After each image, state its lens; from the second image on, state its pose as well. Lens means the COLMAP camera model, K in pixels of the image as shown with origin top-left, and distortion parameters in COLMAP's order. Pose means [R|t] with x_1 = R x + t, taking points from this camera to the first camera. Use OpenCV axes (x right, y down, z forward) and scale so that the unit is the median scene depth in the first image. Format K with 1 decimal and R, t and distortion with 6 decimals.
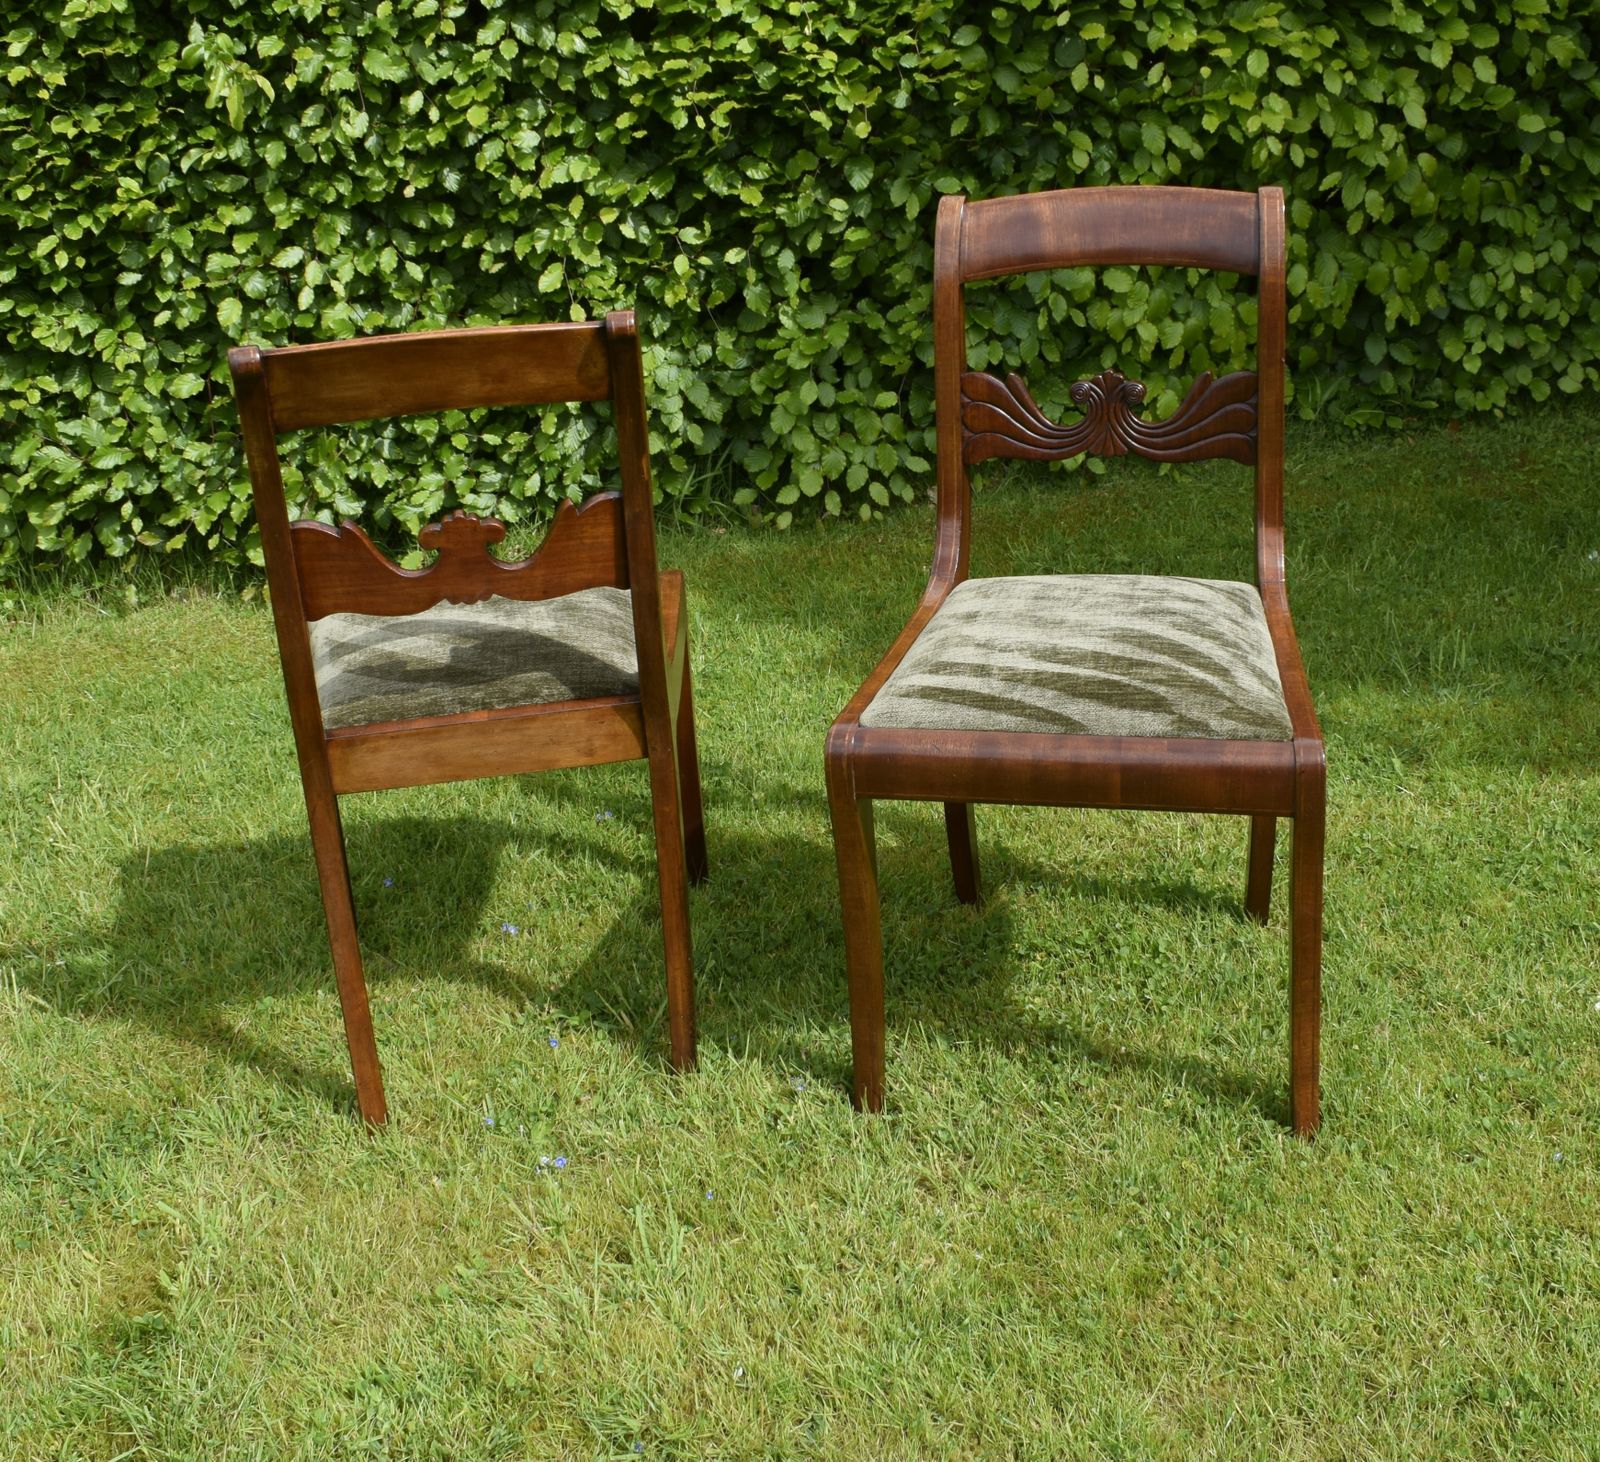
lens RADIAL K [[2095.6, 0, 812.3], [0, 2095.6, 695.1], [0, 0, 1]] dist [-0.009854, 0.000000]
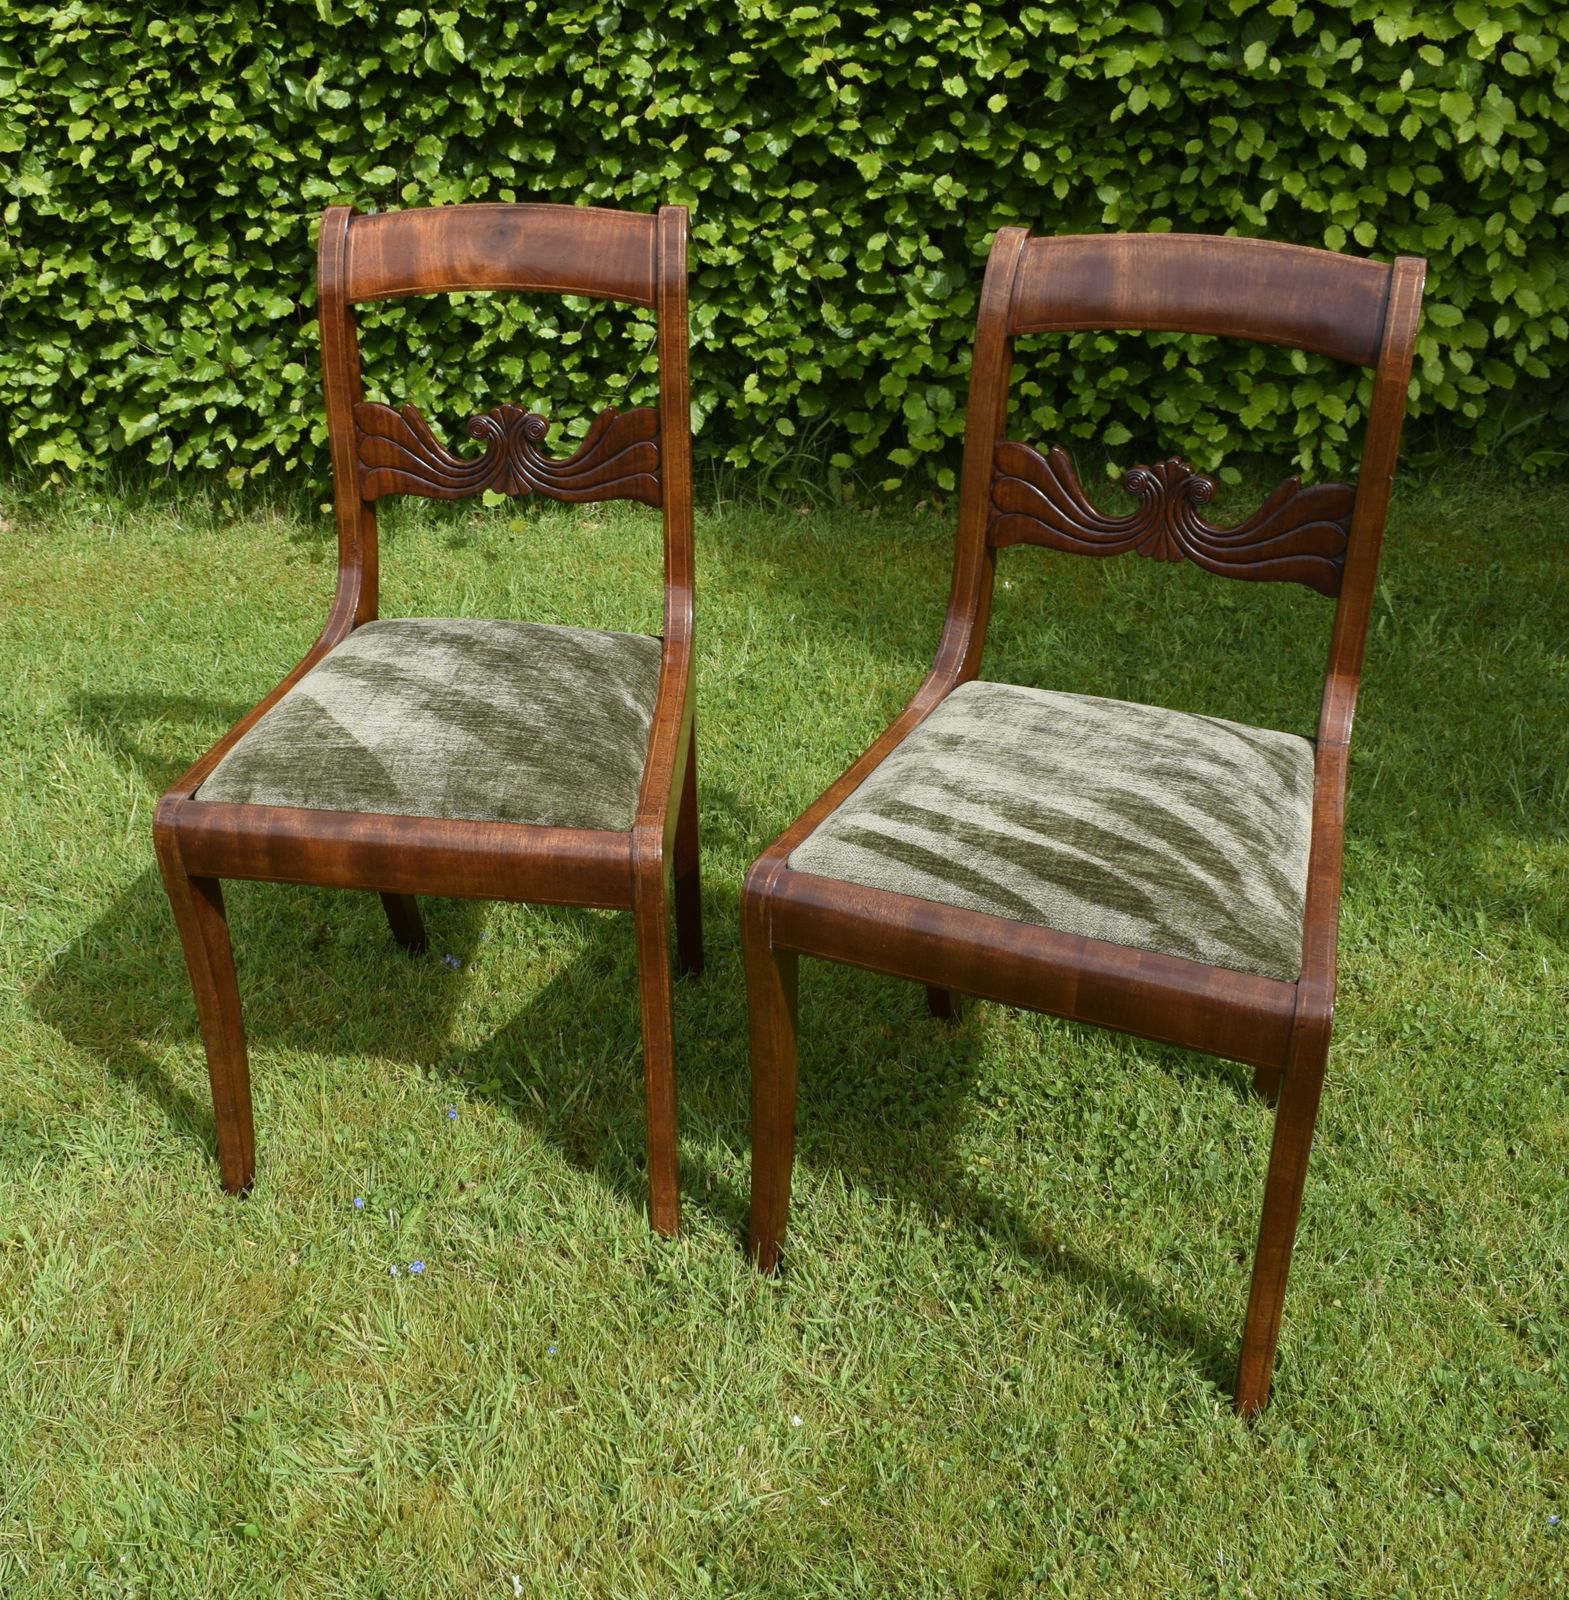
lens RADIAL K [[1906.0, 0, 608.3], [0, 1906.0, 793.6], [0, 0, 1]] dist [-0.014400, 0.000000]
pose [[0.971391, 0.144411, -0.188536, 0.086620], [-0.118741, 0.982856, 0.141046, -0.106472], [0.205672, -0.114624, 0.971885, 0.211279]]
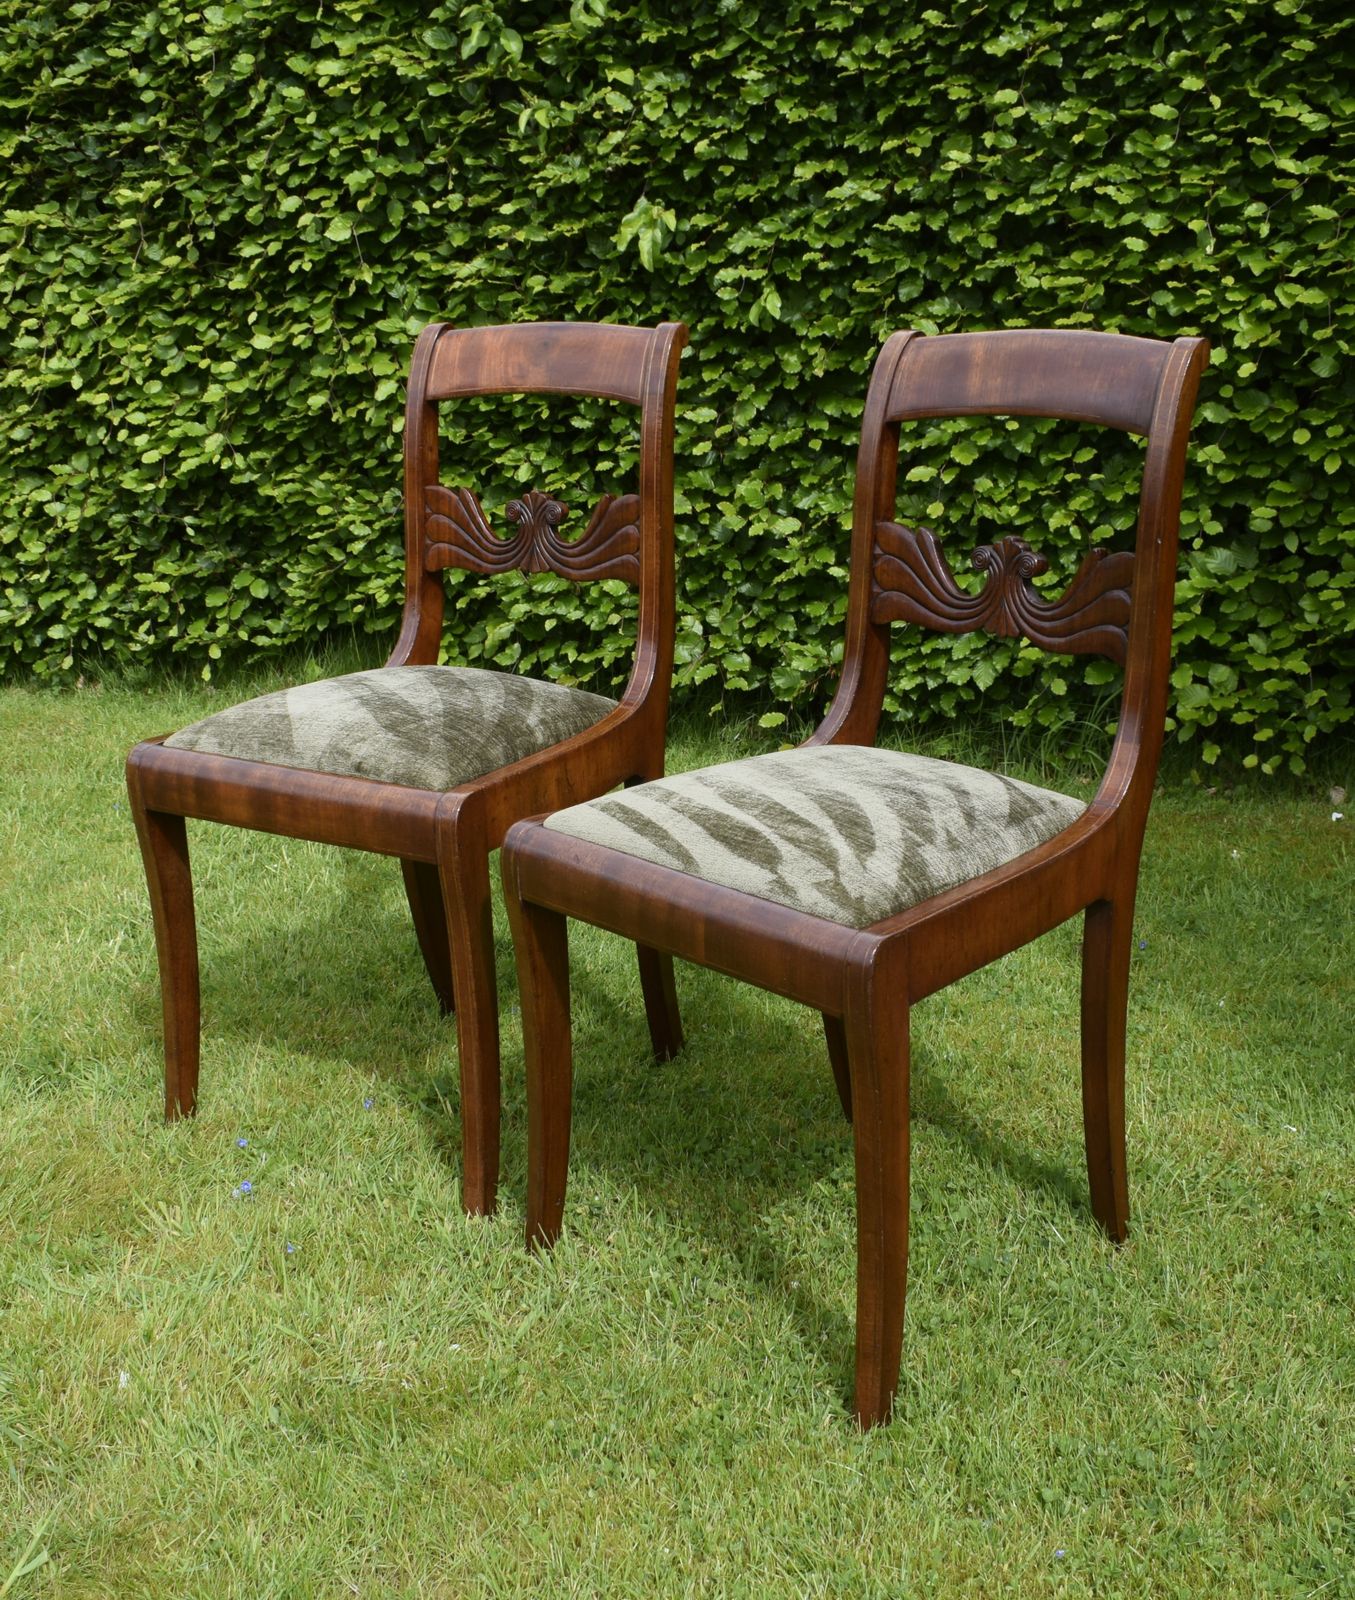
lens RADIAL K [[2024.7, 0, 682.6], [0, 2024.7, 845.7], [0, 0, 1]] dist [-0.024696, 0.000000]
pose [[0.810277, 0.220349, -0.543045, 0.525458], [-0.268760, 0.963153, -0.010202, 0.014784], [0.520787, 0.154215, 0.839642, 0.245070]]
